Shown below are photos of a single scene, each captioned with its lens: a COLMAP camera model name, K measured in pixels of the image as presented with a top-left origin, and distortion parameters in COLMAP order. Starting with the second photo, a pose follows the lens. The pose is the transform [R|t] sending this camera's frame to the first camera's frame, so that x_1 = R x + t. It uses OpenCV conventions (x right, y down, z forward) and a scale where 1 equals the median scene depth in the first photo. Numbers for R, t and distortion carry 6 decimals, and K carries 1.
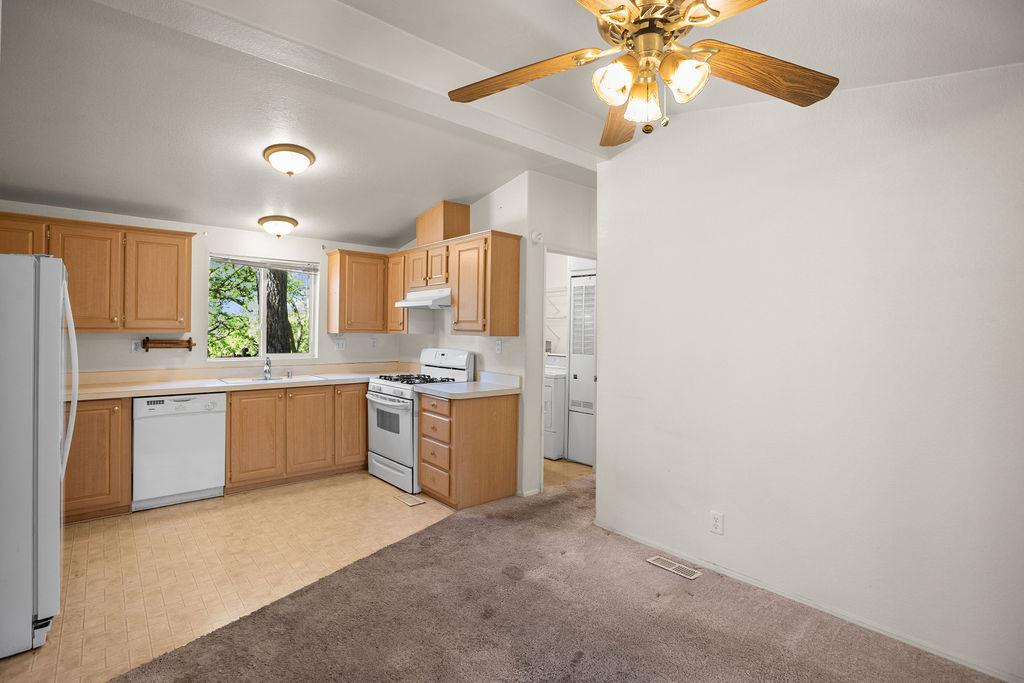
lens RADIAL K [[483.1, 0, 504.5], [0, 483.1, 335.8], [0, 0, 1]] dist [-0.037027, 0.016350]
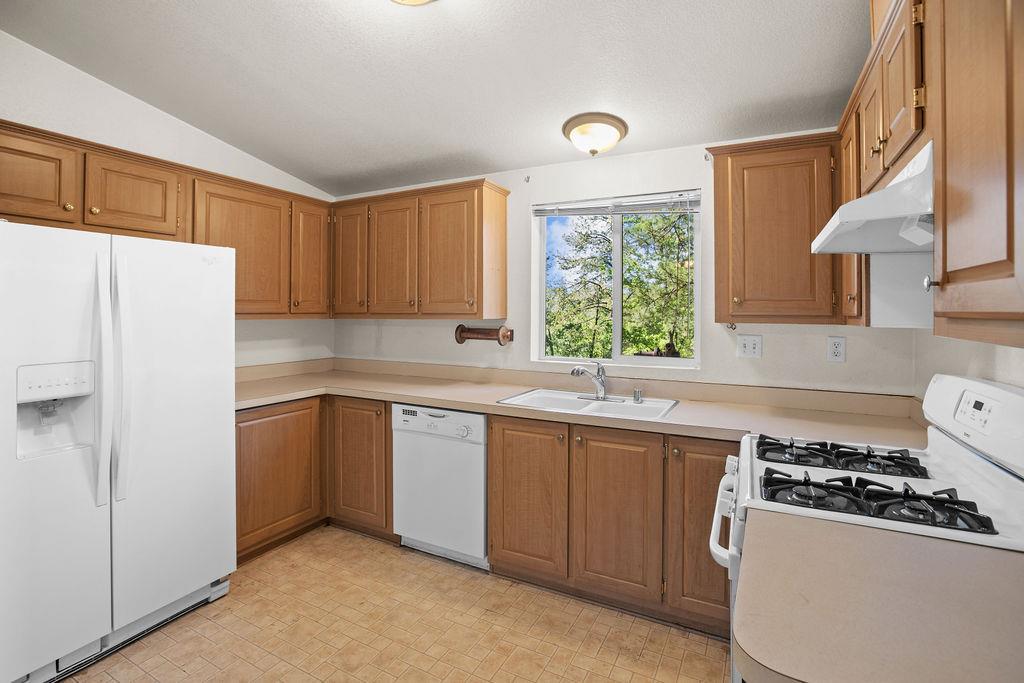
lens RADIAL K [[485.4, 0, 511.4], [0, 485.4, 306.9], [0, 0, 1]] dist [-0.052981, 0.018623]
pose [[0.362439, -0.017734, -0.931839, 0.030427], [-0.013003, 0.999625, -0.024082, -0.008398], [0.931917, 0.020845, 0.362073, 0.739043]]
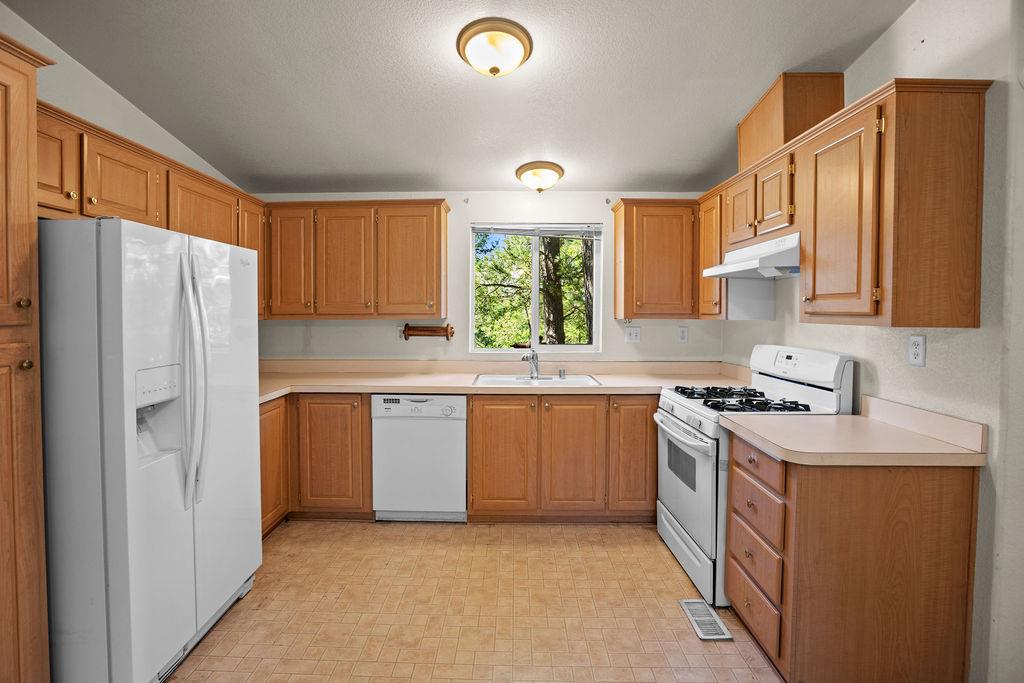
lens RADIAL K [[480.2, 0, 507.3], [0, 480.2, 323.3], [0, 0, 1]] dist [-0.056098, 0.021384]
pose [[0.748511, 0.006145, -0.663094, -0.010489], [-0.001681, 0.999971, 0.007368, -0.004645], [0.663121, -0.004400, 0.748499, 0.422318]]
